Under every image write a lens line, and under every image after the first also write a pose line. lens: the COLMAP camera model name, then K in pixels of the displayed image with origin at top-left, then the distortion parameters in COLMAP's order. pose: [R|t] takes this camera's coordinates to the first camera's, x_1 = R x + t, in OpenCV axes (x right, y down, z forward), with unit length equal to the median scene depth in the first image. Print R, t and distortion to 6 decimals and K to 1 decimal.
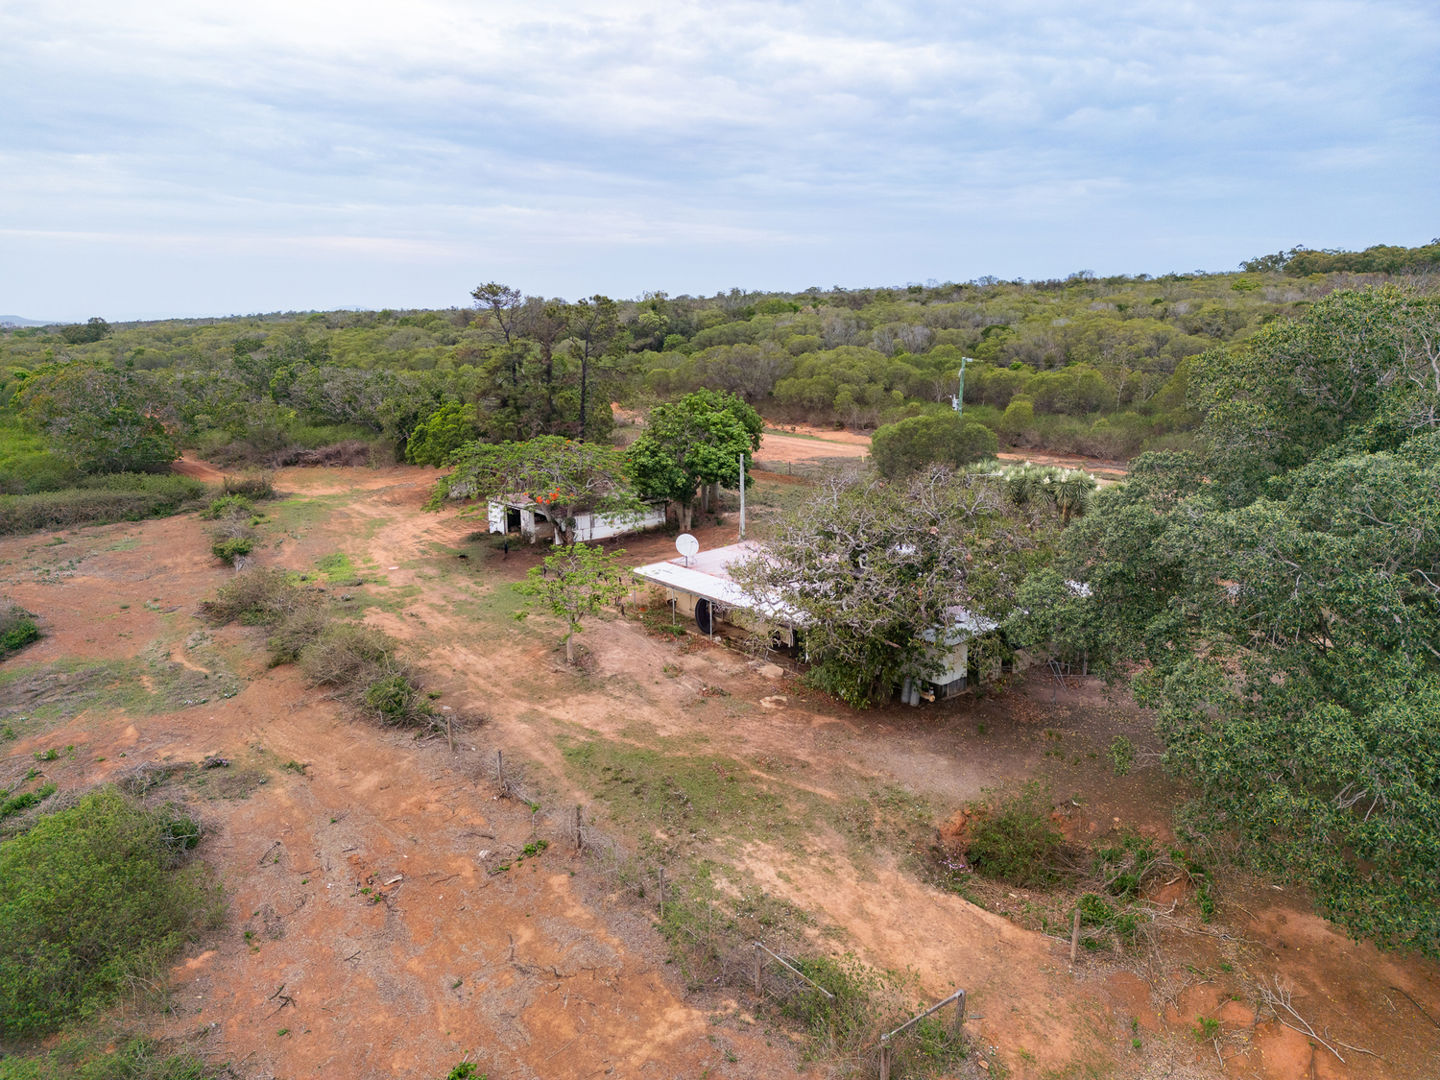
lens RADIAL K [[1023.1, 0, 720.0], [0, 1023.1, 540.0], [0, 0, 1]] dist [0.067453, -0.066722]
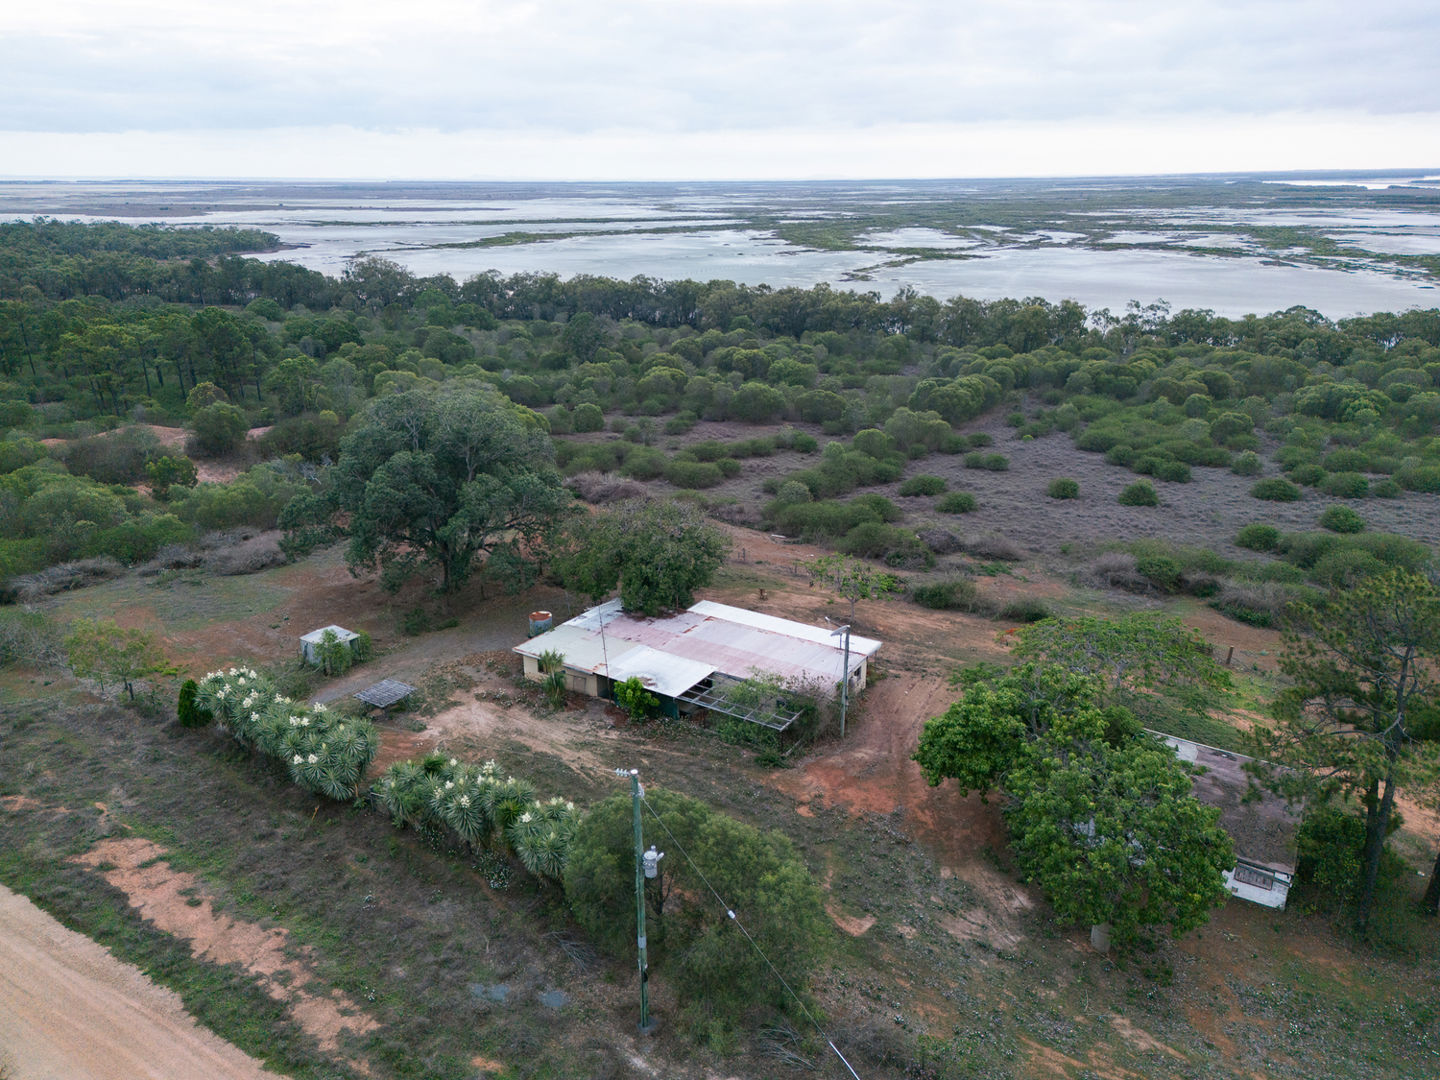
lens RADIAL K [[1023.1, 0, 720.0], [0, 1023.1, 540.0], [0, 0, 1]] dist [0.067453, -0.066722]
pose [[-0.935921, 0.124313, -0.329542, 0.646066], [-0.068018, 0.854234, 0.515419, -0.922937], [0.345580, 0.504807, -0.791040, 2.409965]]
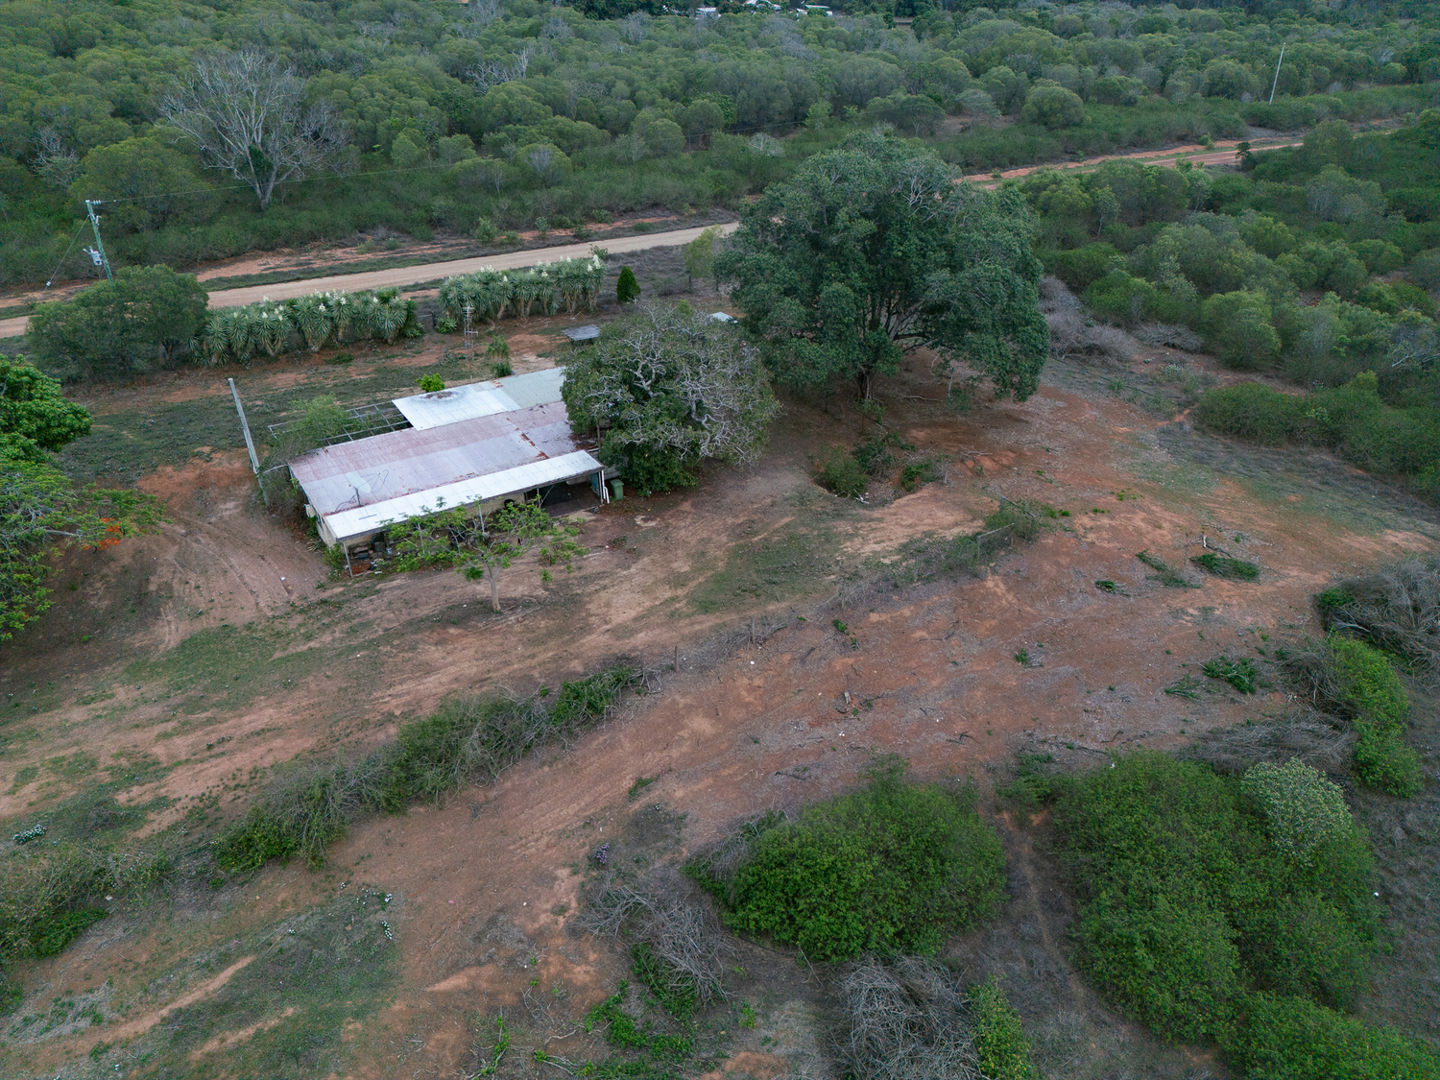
lens RADIAL K [[1023.1, 0, 720.0], [0, 1023.1, 540.0], [0, 0, 1]] dist [0.067453, -0.066722]
pose [[0.104701, -0.491812, 0.864383, -1.069465], [0.224685, 0.858386, 0.461184, -0.399246], [-0.968790, 0.145927, 0.200376, 0.643073]]
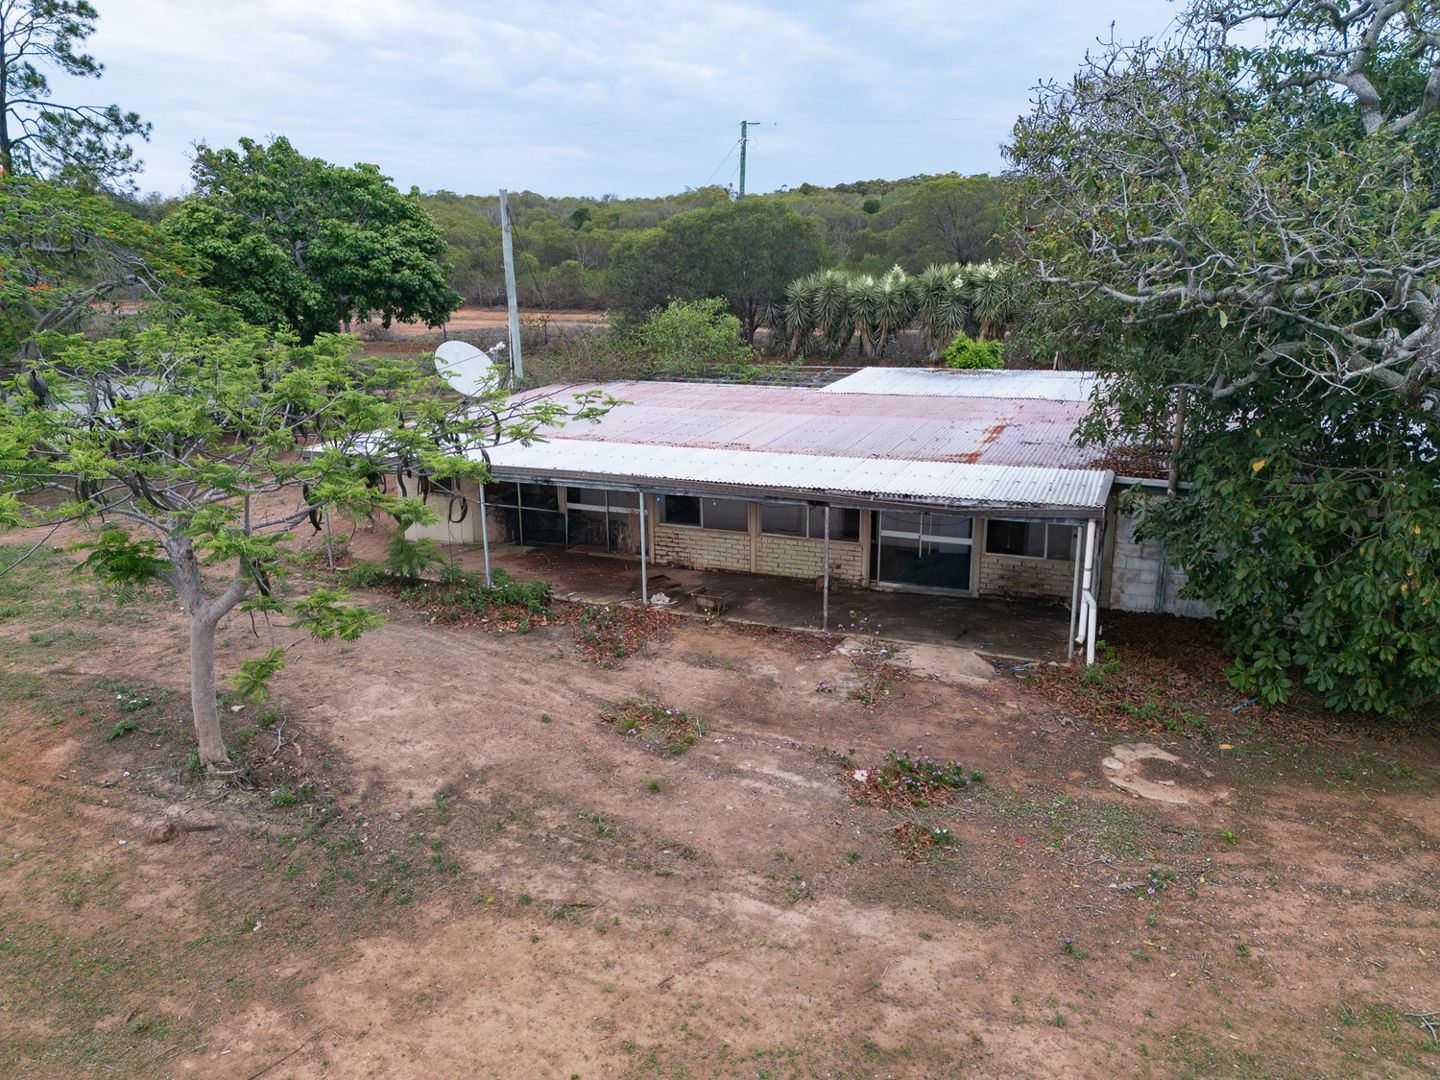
lens RADIAL K [[1023.1, 0, 720.0], [0, 1023.1, 540.0], [0, 0, 1]] dist [0.067453, -0.066722]
pose [[0.881727, -0.109074, 0.458978, -0.159218], [0.099712, 0.994013, 0.044669, 0.074627], [-0.461103, 0.006379, 0.887324, 0.807178]]
